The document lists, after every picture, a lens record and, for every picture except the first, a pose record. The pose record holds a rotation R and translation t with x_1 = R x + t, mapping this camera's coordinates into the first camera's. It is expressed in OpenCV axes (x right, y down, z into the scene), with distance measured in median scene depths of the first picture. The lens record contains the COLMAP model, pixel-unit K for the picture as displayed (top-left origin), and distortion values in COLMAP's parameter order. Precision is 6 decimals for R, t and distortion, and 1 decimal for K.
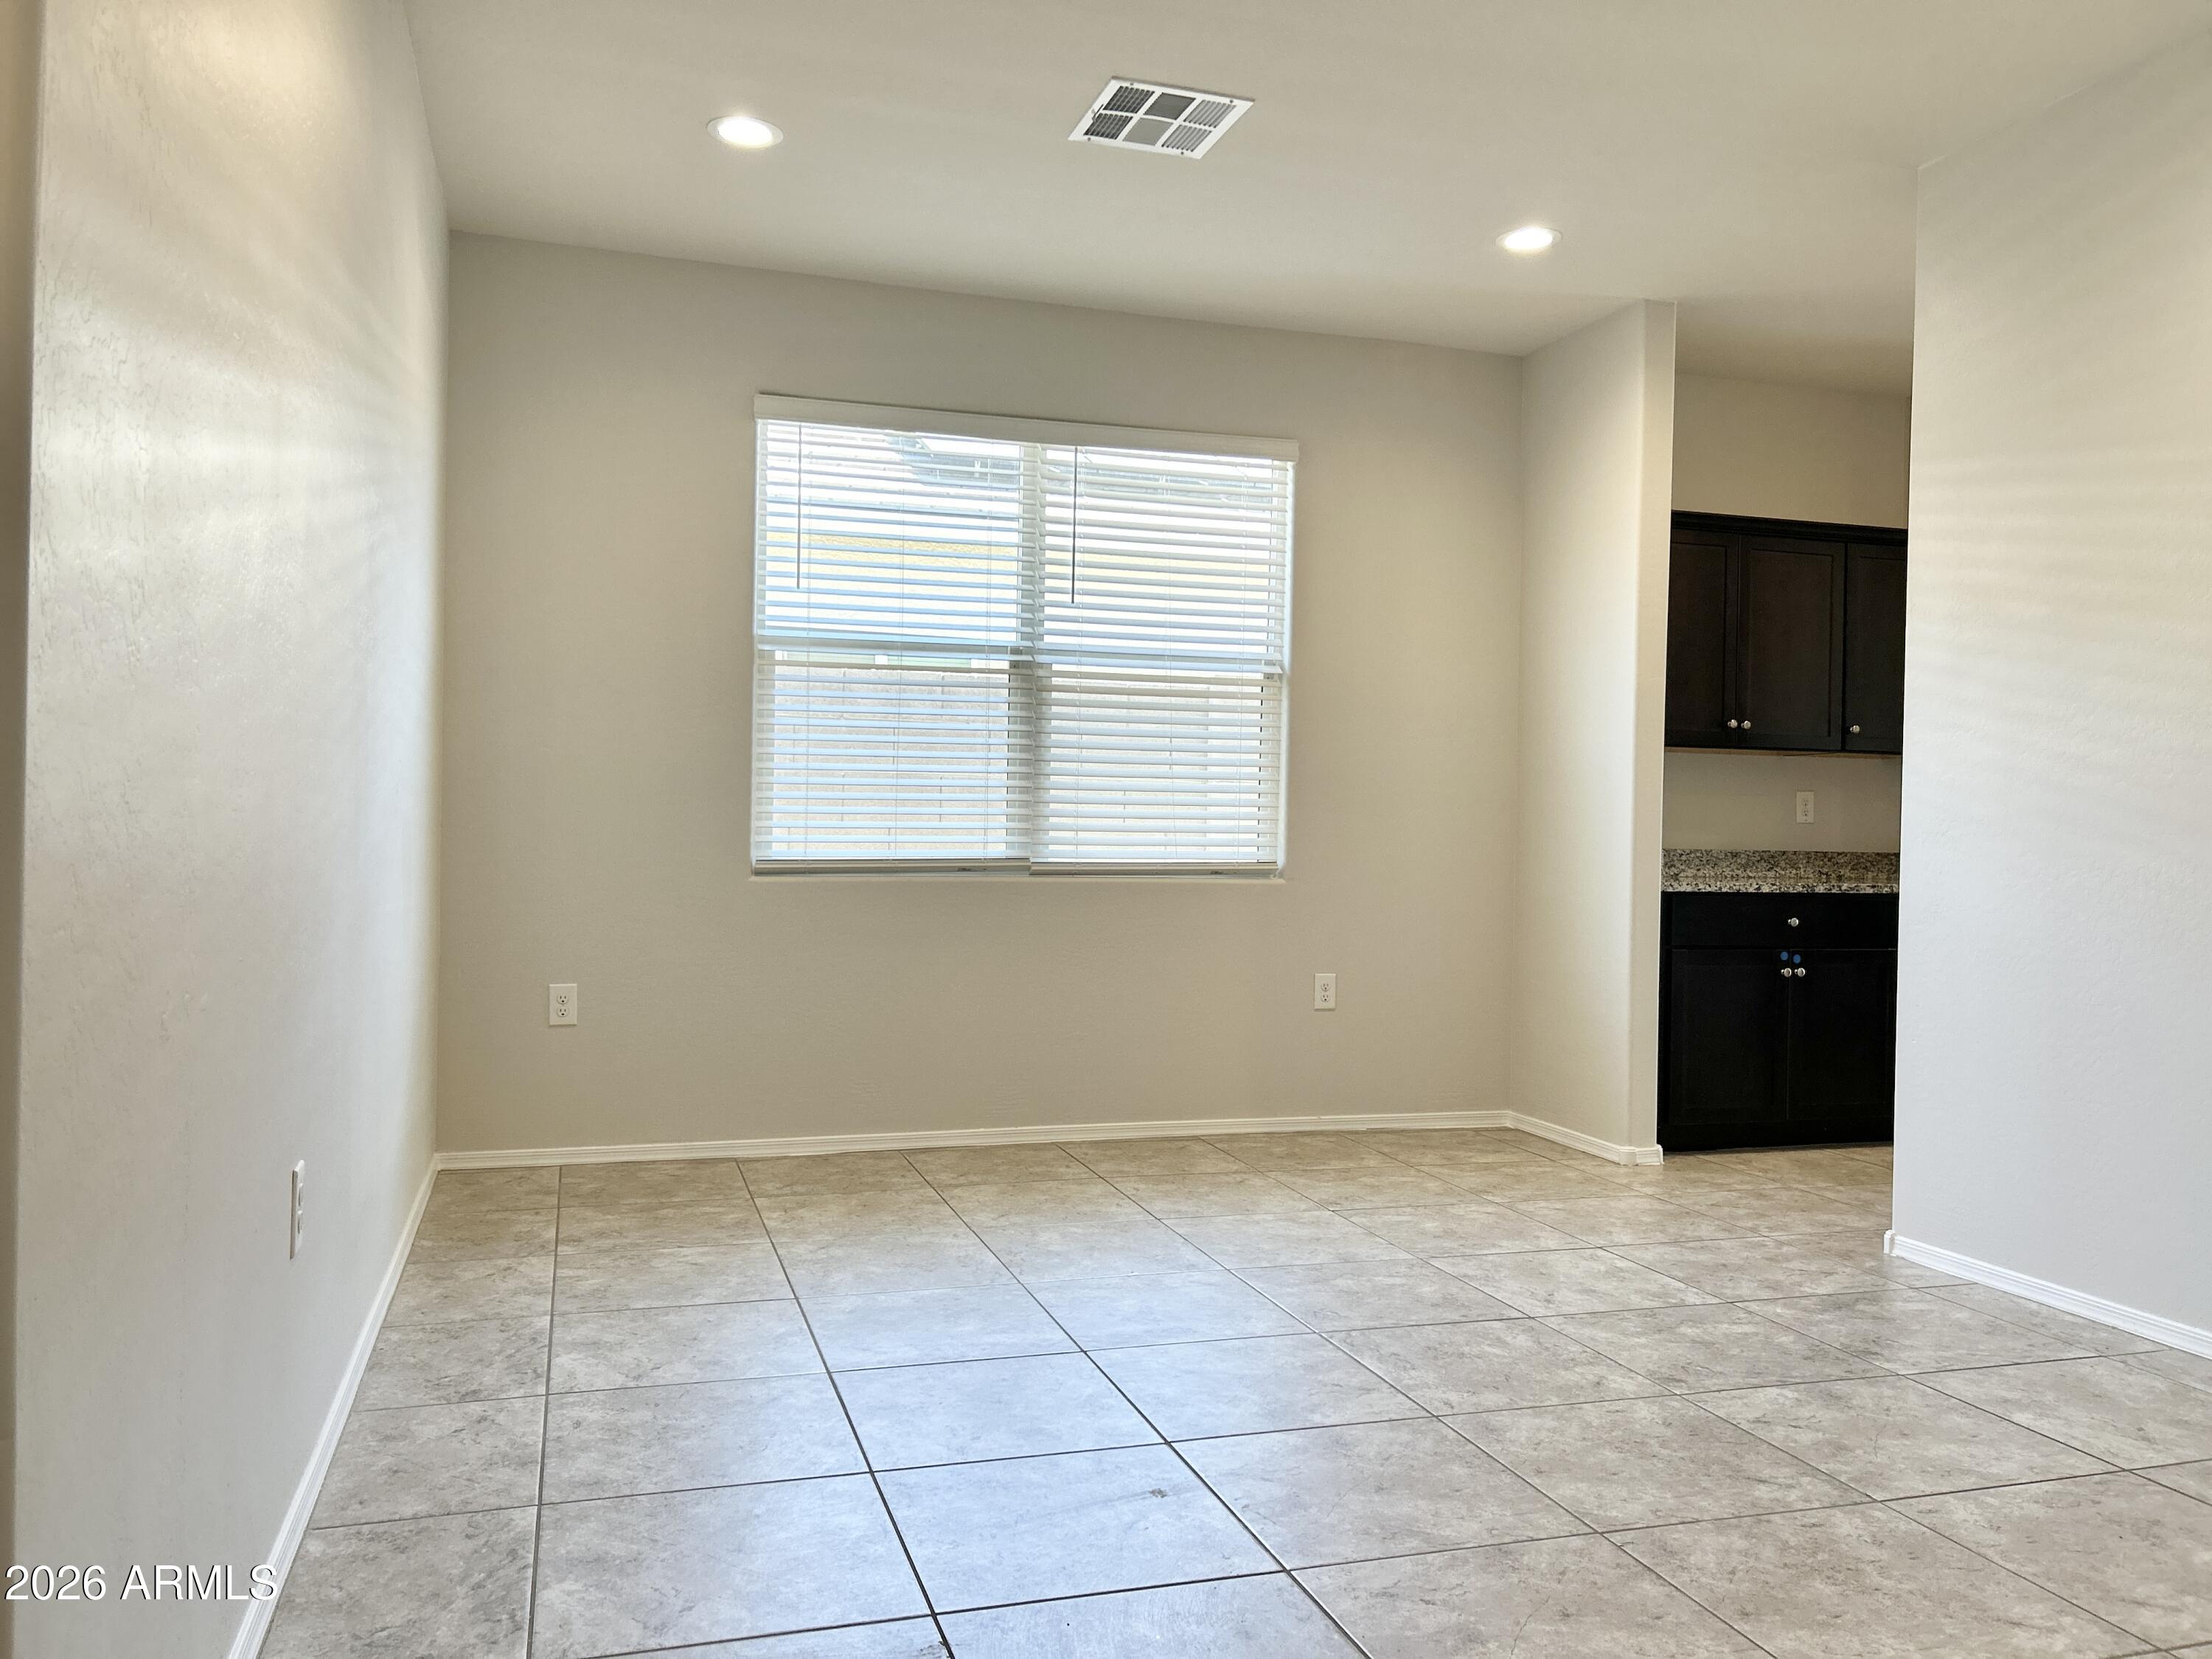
lens RADIAL K [[1678.3, 0, 1104.4], [0, 1678.3, 826.1], [0, 0, 1]] dist [0.076294, -0.076158]
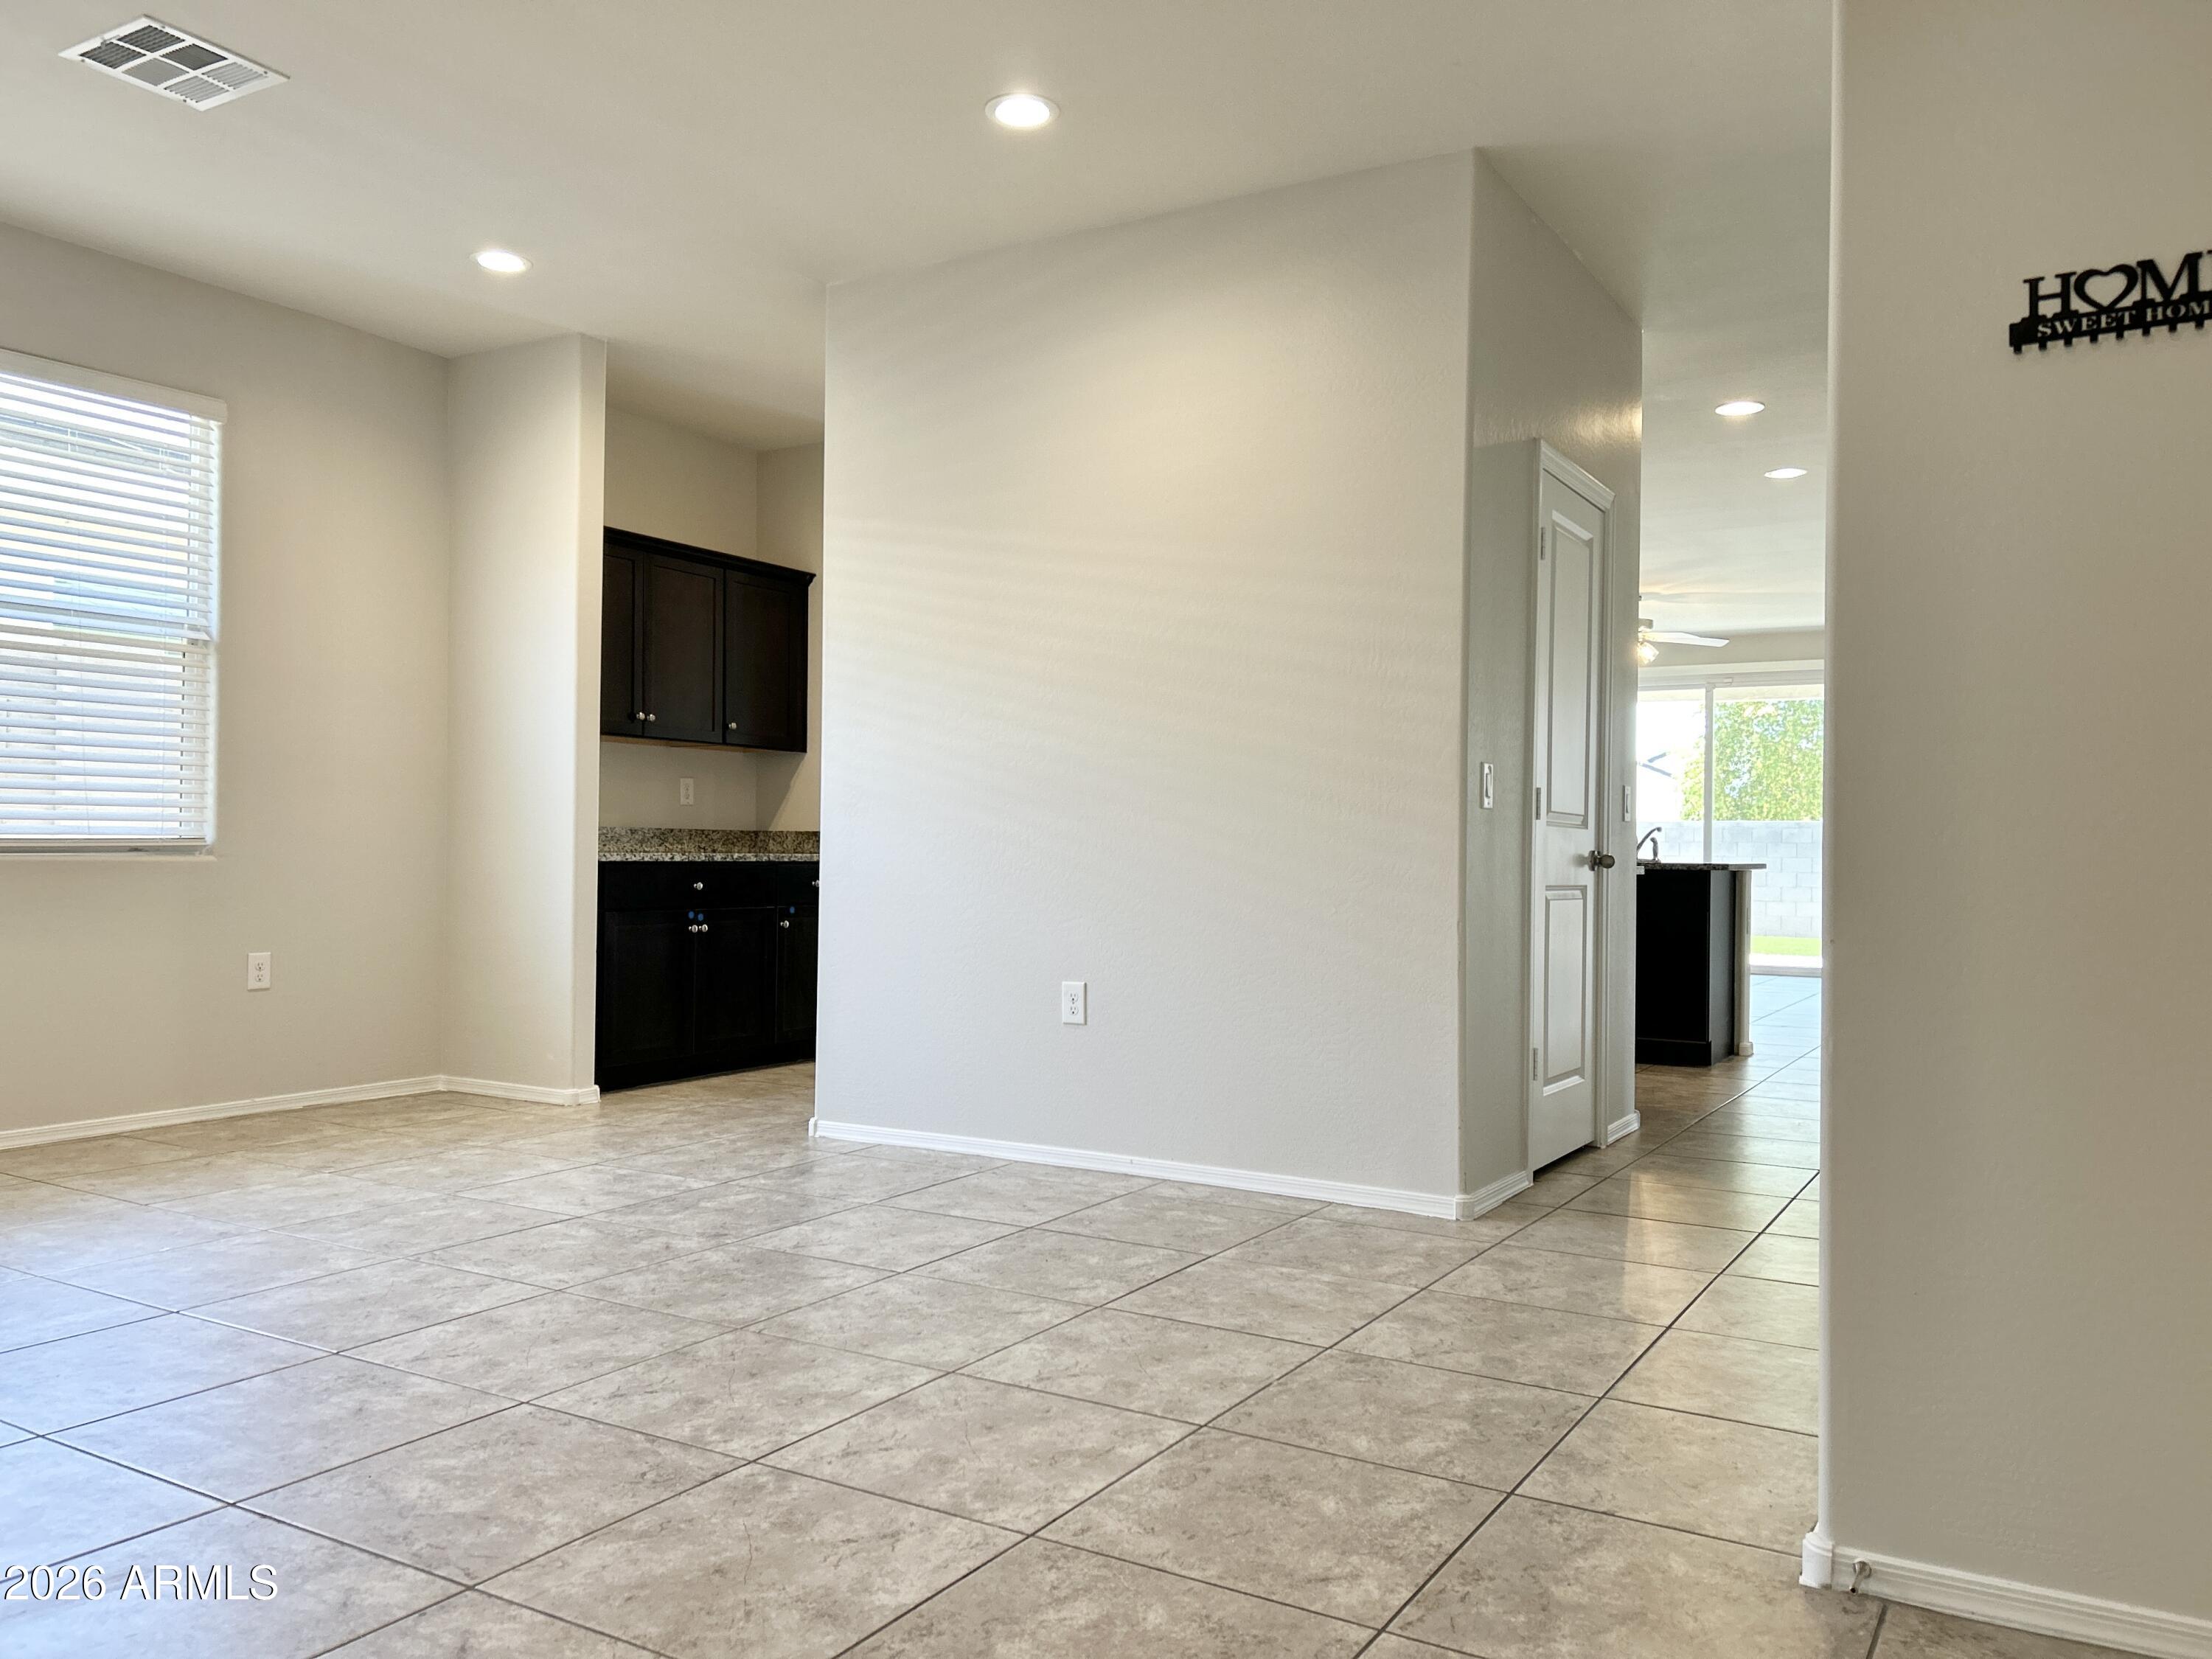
lens RADIAL K [[1678.3, 0, 1107.1], [0, 1678.3, 828.0], [0, 0, 1]] dist [0.076294, -0.076158]
pose [[0.747225, 0.000473, 0.664571, -0.208590], [-0.000230, 1.000000, -0.000453, 0.021338], [-0.664571, 0.000186, 0.747225, -0.085397]]
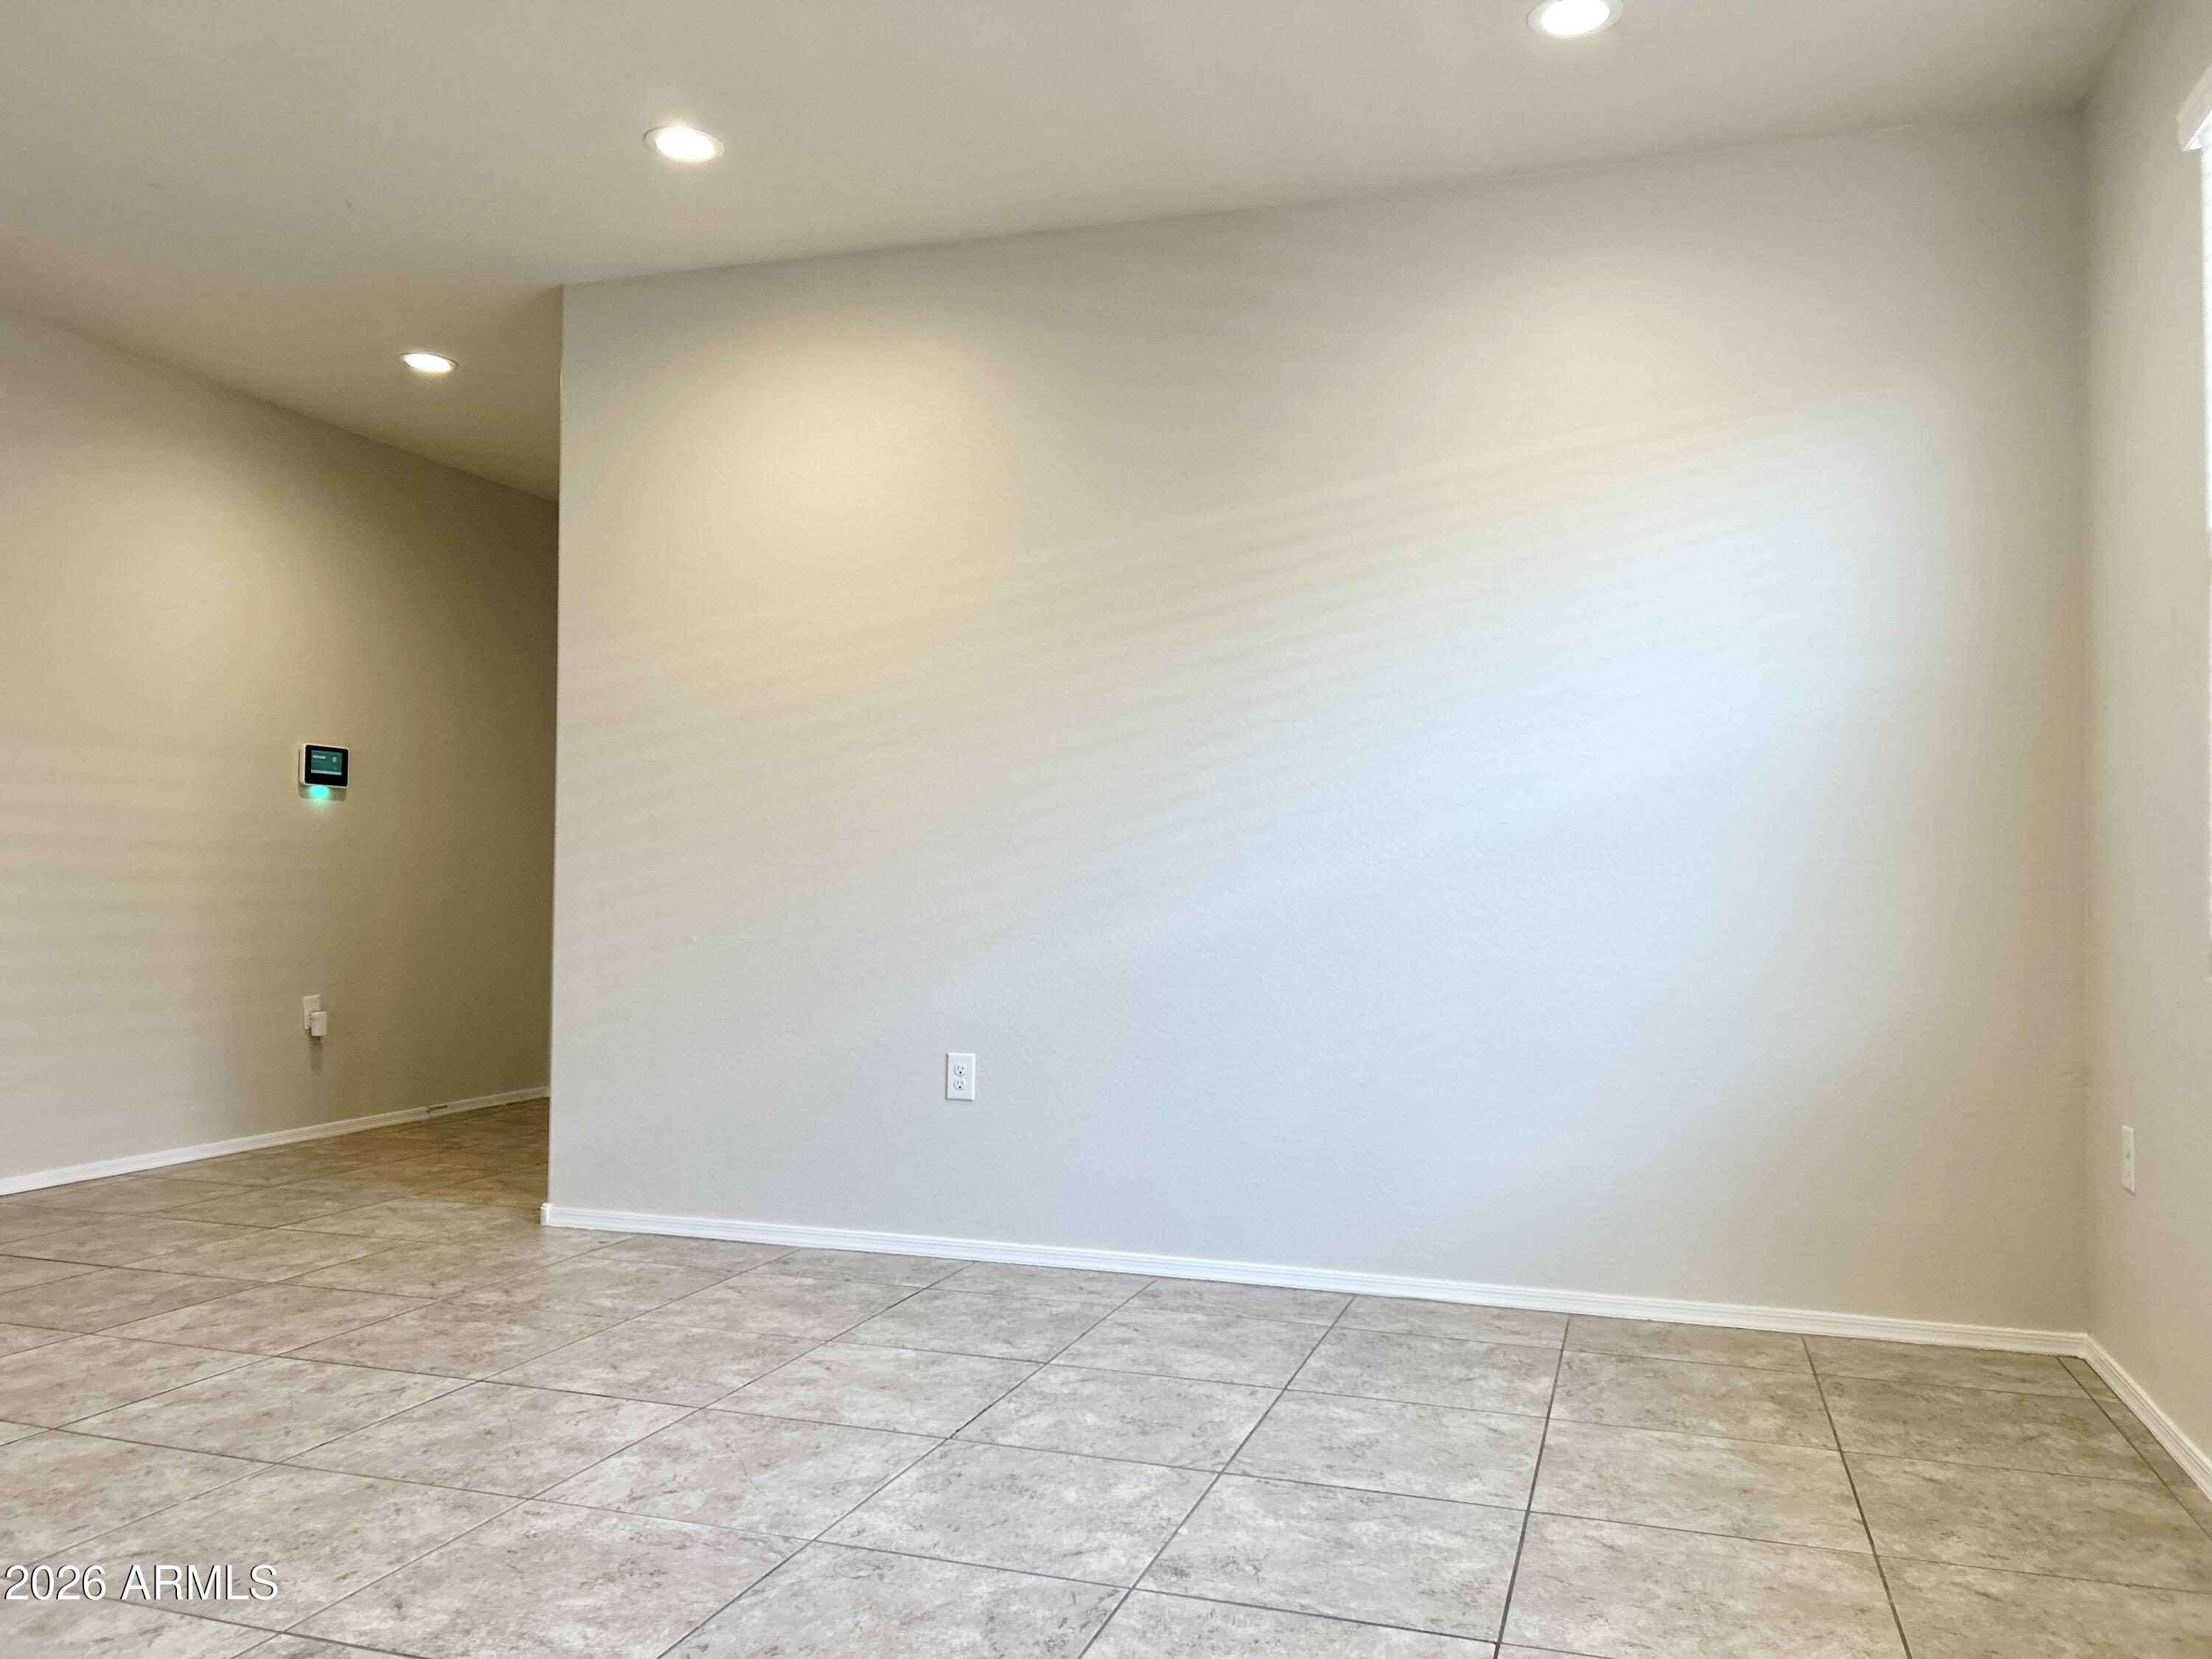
lens RADIAL K [[1678.3, 0, 1107.1], [0, 1678.3, 831.9], [0, 0, 1]] dist [0.076294, -0.076158]
pose [[-0.586158, -0.055551, -0.808290, 0.534255], [-0.023338, 0.998390, -0.051691, 0.025028], [0.809861, -0.011435, -0.586511, 1.245106]]
